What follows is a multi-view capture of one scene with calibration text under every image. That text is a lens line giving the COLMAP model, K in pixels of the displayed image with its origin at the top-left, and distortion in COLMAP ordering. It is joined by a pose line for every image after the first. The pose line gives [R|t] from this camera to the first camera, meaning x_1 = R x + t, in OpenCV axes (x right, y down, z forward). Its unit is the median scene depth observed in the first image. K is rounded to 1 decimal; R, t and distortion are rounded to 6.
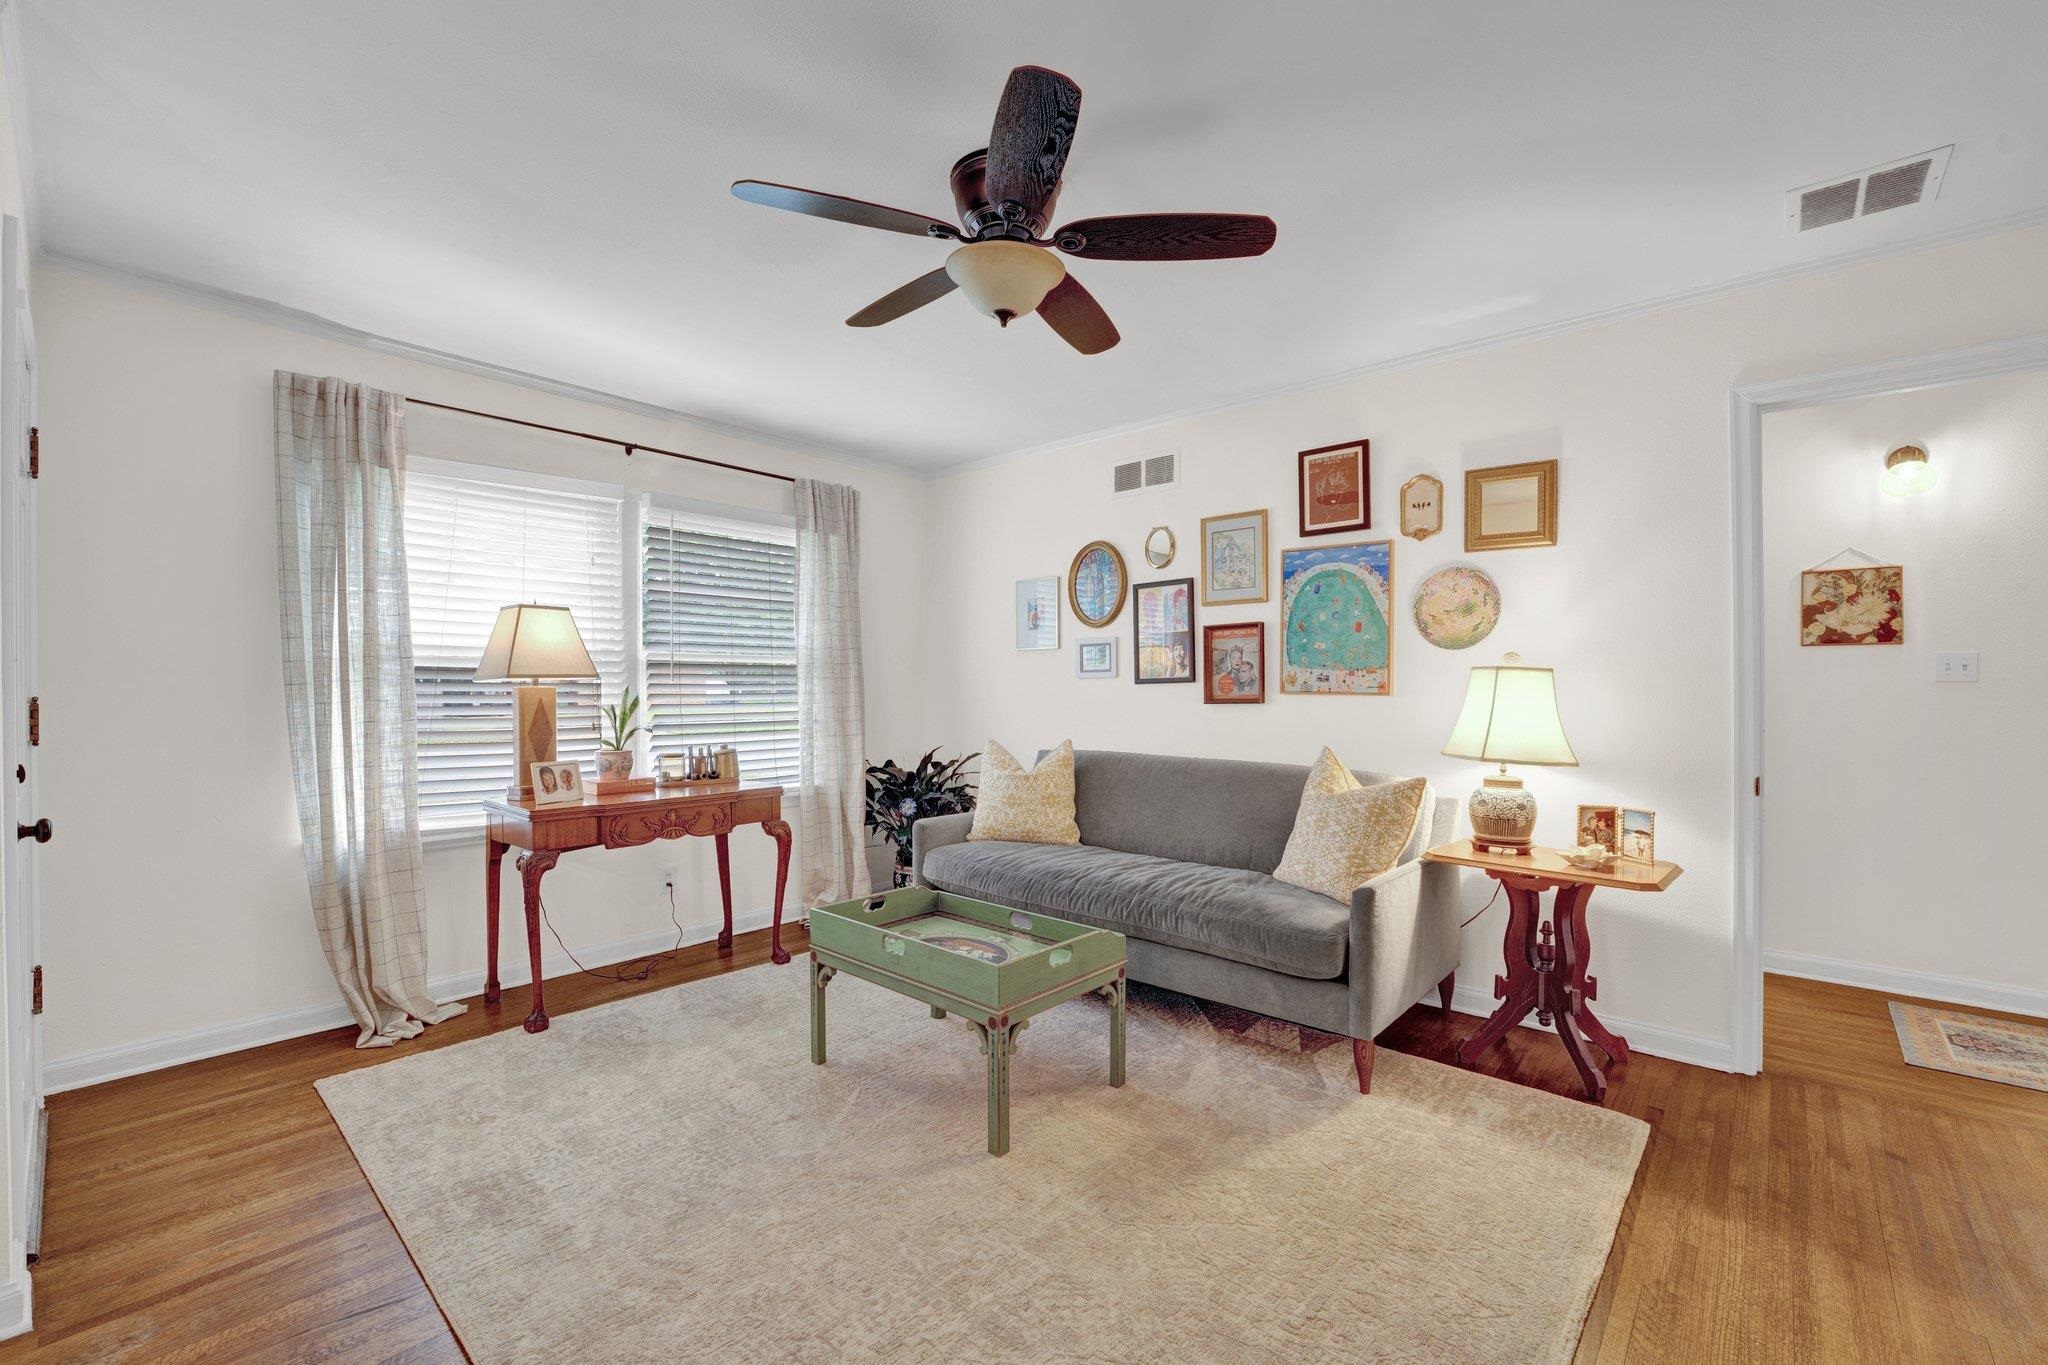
lens RADIAL K [[879.6, 0, 1011.2], [0, 879.6, 686.0], [0, 0, 1]] dist [-0.003335, -0.000718]
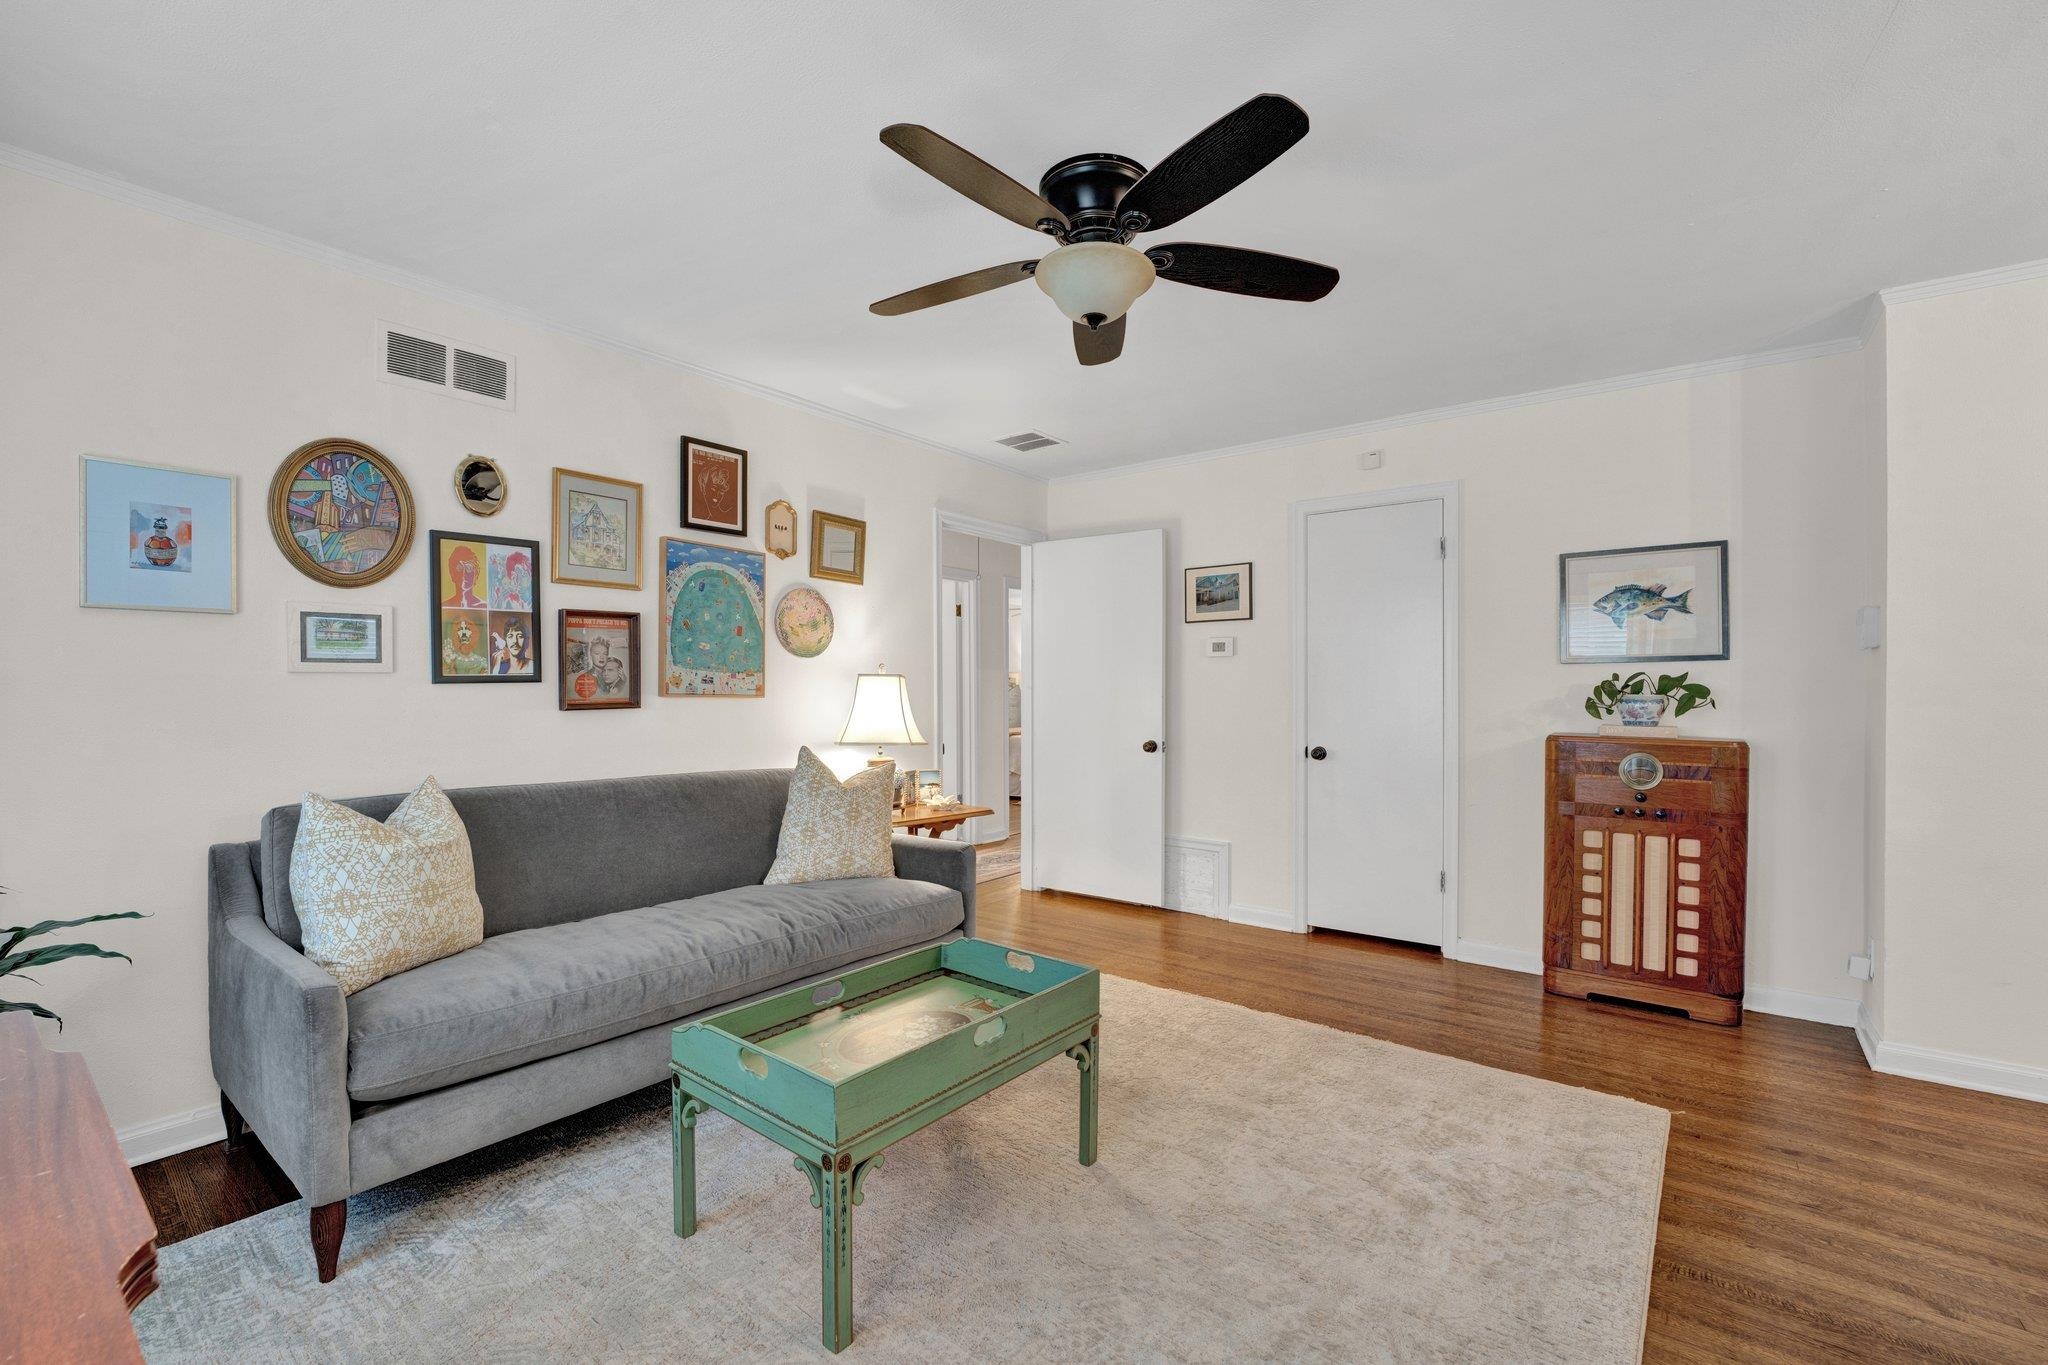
lens RADIAL K [[879.6, 0, 1012.7], [0, 879.6, 694.3], [0, 0, 1]] dist [-0.003335, -0.000718]
pose [[-0.067846, -0.006677, 0.997673, -0.620147], [-0.006478, 0.999959, 0.006252, -0.001496], [-0.997675, -0.006038, -0.067887, 0.714043]]
